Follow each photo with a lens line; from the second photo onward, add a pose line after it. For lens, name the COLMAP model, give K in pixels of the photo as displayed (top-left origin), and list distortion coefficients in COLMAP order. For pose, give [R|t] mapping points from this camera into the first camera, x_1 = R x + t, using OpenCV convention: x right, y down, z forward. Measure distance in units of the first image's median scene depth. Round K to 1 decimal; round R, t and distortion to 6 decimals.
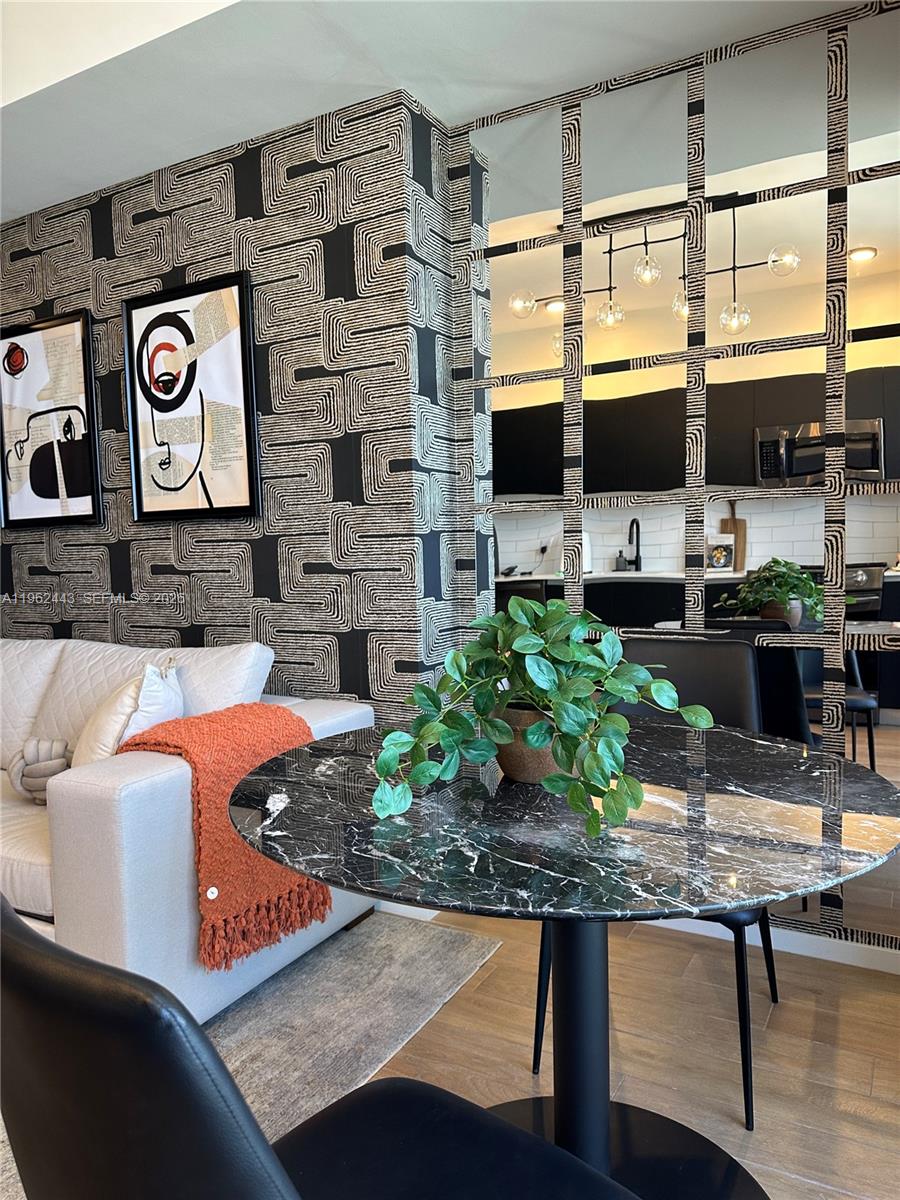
lens RADIAL K [[845.7, 0, 448.6], [0, 845.7, 596.4], [0, 0, 1]] dist [0.009663, -0.005494]
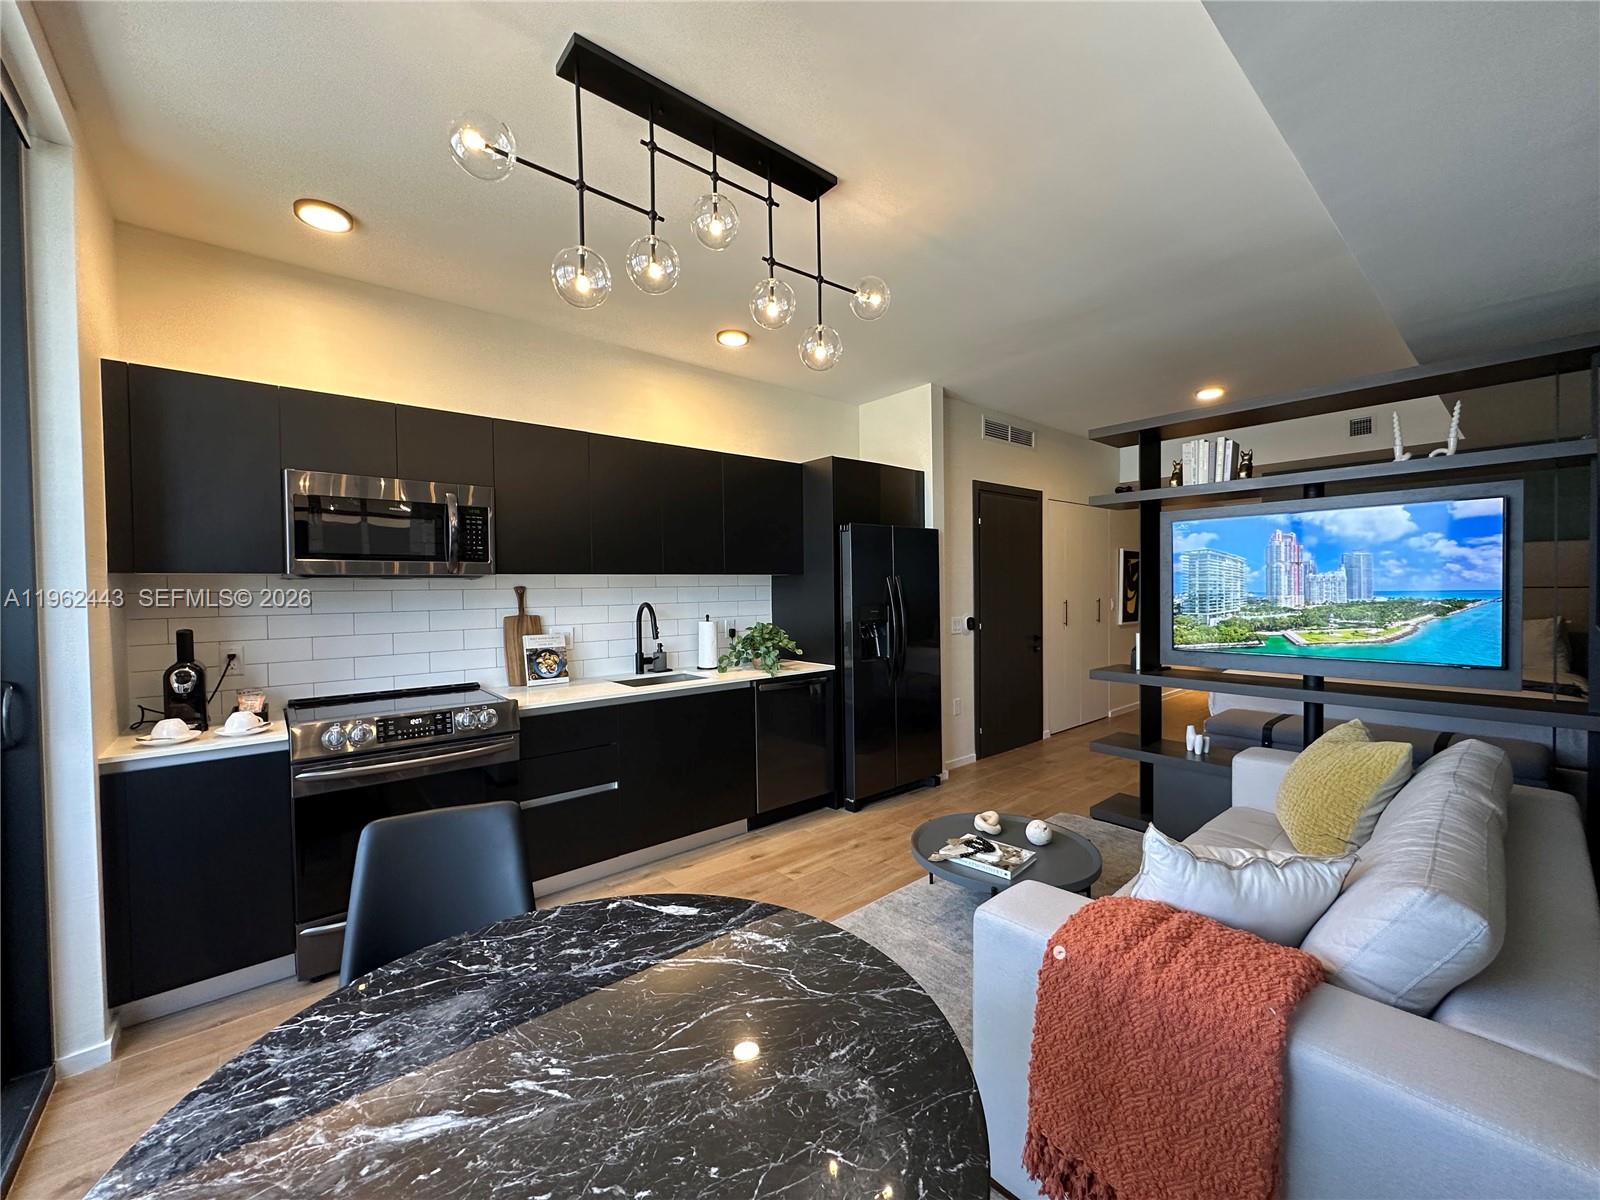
lens RADIAL K [[638.4, 0, 801.3], [0, 638.4, 600.6], [0, 0, 1]] dist [-0.000679, 0.000384]
pose [[-0.346618, 0.051777, -0.936576, 0.808787], [-0.034854, 0.997075, 0.068021, -0.401133], [0.937359, 0.056221, -0.343799, 1.850698]]
